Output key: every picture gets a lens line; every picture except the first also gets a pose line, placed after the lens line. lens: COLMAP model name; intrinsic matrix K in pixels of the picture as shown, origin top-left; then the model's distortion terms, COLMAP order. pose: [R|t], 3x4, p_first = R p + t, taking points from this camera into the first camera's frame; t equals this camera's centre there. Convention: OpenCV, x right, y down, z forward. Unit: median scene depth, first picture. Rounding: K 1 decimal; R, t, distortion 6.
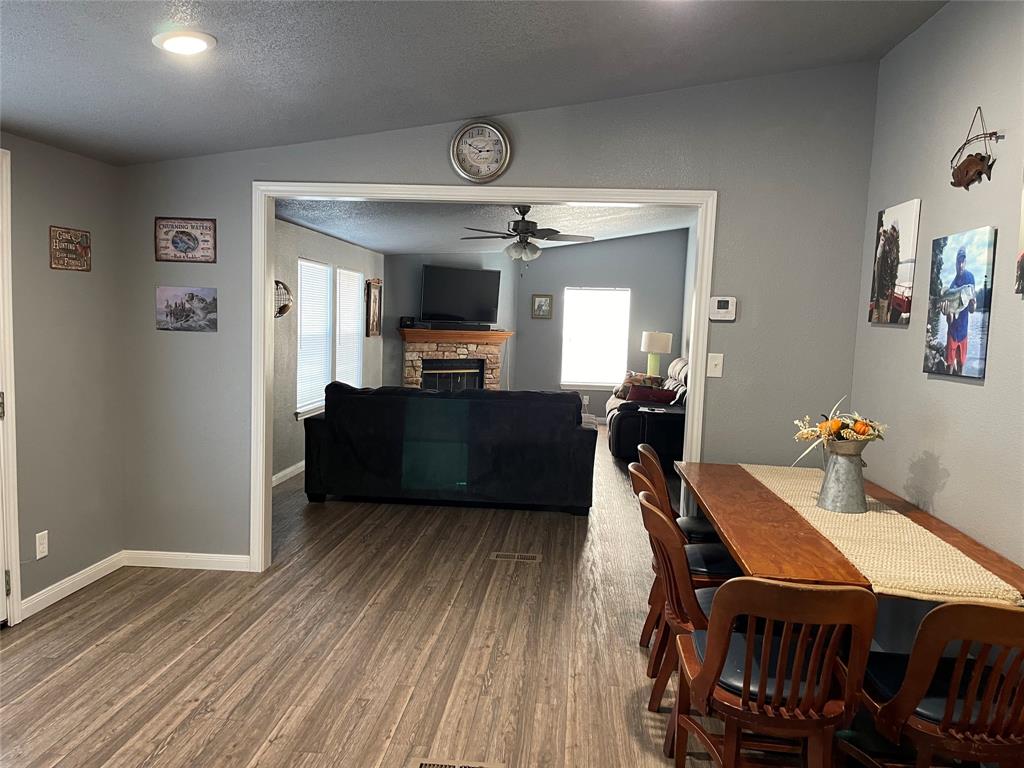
lens RADIAL K [[783.3, 0, 516.3], [0, 783.3, 387.7], [0, 0, 1]] dist [0.078548, -0.066037]
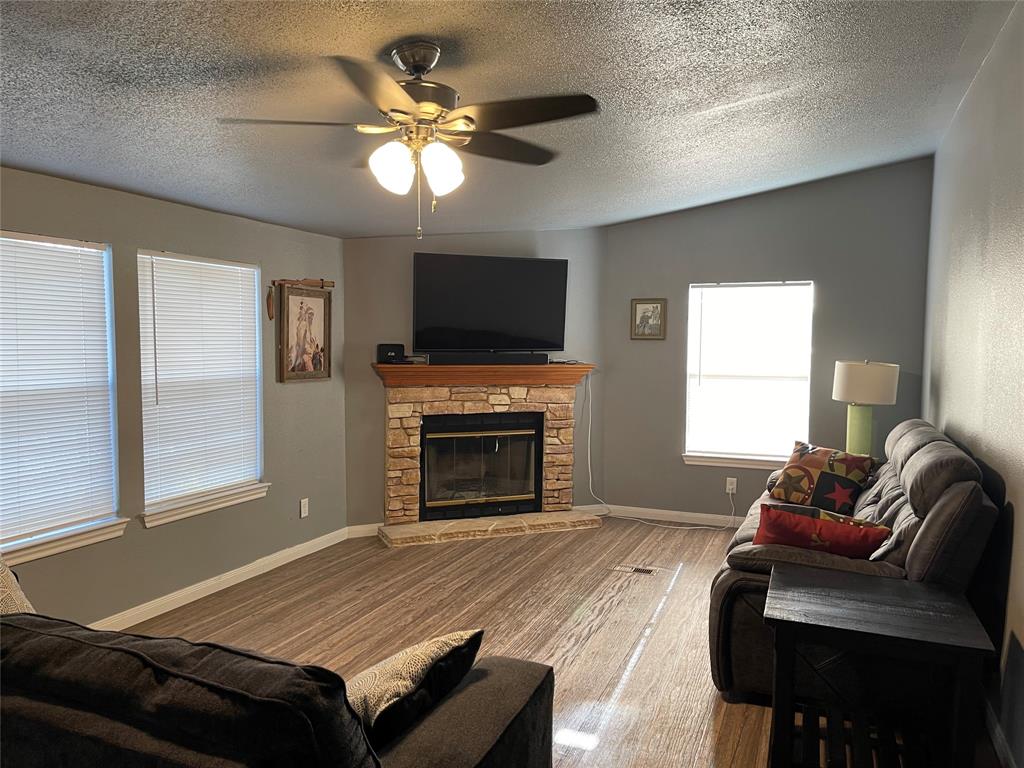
lens RADIAL K [[783.3, 0, 507.4], [0, 783.3, 375.8], [0, 0, 1]] dist [0.078548, -0.066037]
pose [[0.942693, -0.009208, -0.333534, 0.318352], [-0.004614, 0.999164, -0.040625, -0.097595], [0.333629, 0.039836, 0.941862, 1.079461]]
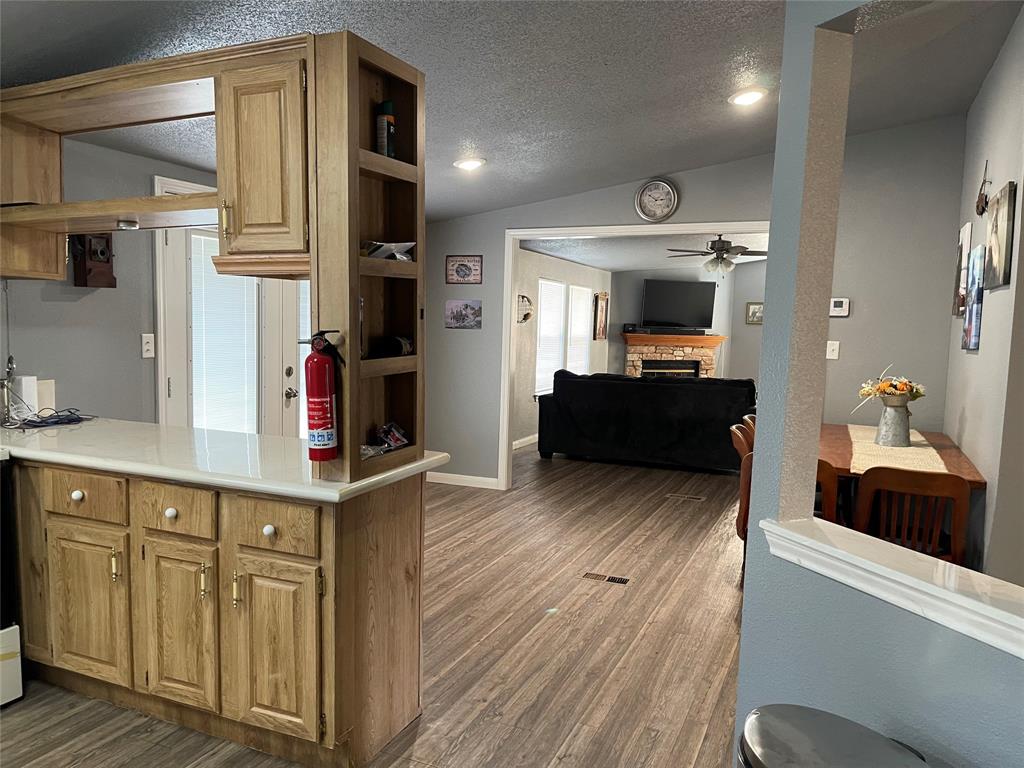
lens RADIAL K [[783.3, 0, 494.6], [0, 783.3, 384.0], [0, 0, 1]] dist [0.078548, -0.066037]
pose [[0.942005, 0.017434, -0.335145, 0.152438], [-0.025037, 0.999518, -0.018377, 0.061855], [0.334663, 0.025703, 0.941987, -0.404979]]
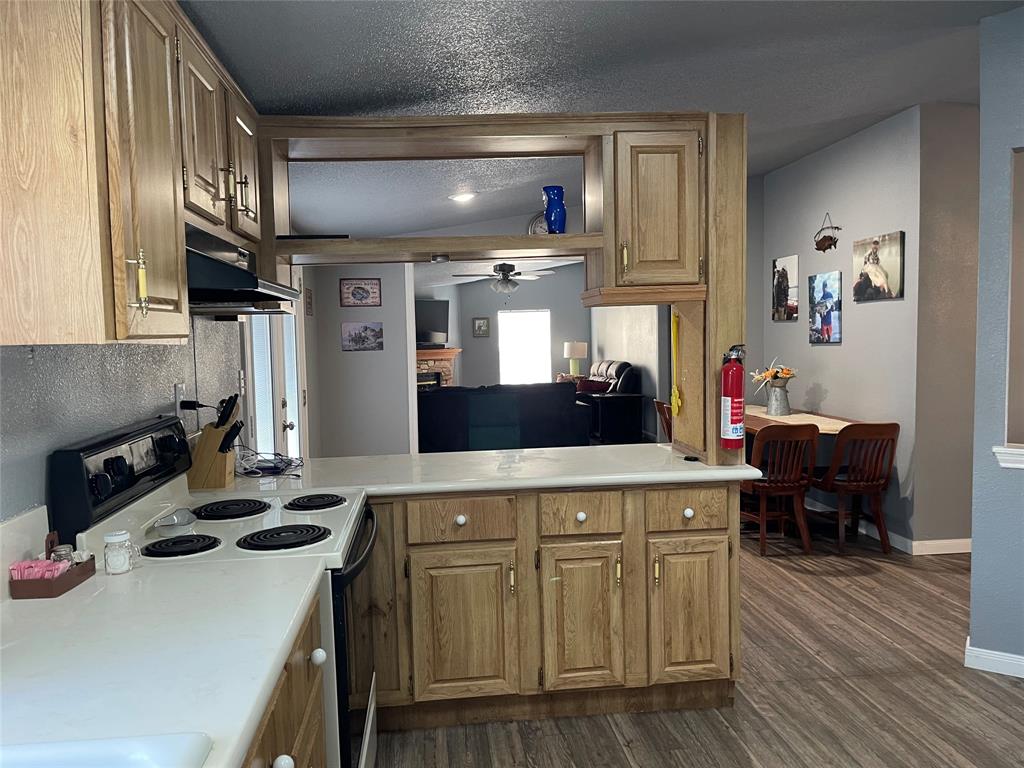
lens RADIAL K [[783.3, 0, 508.6], [0, 783.3, 384.3], [0, 0, 1]] dist [0.078548, -0.066037]
pose [[0.977579, -0.069199, 0.198873, -0.447493], [0.075797, 0.996791, -0.025748, 0.055268], [-0.196453, 0.040244, 0.979687, -0.559948]]
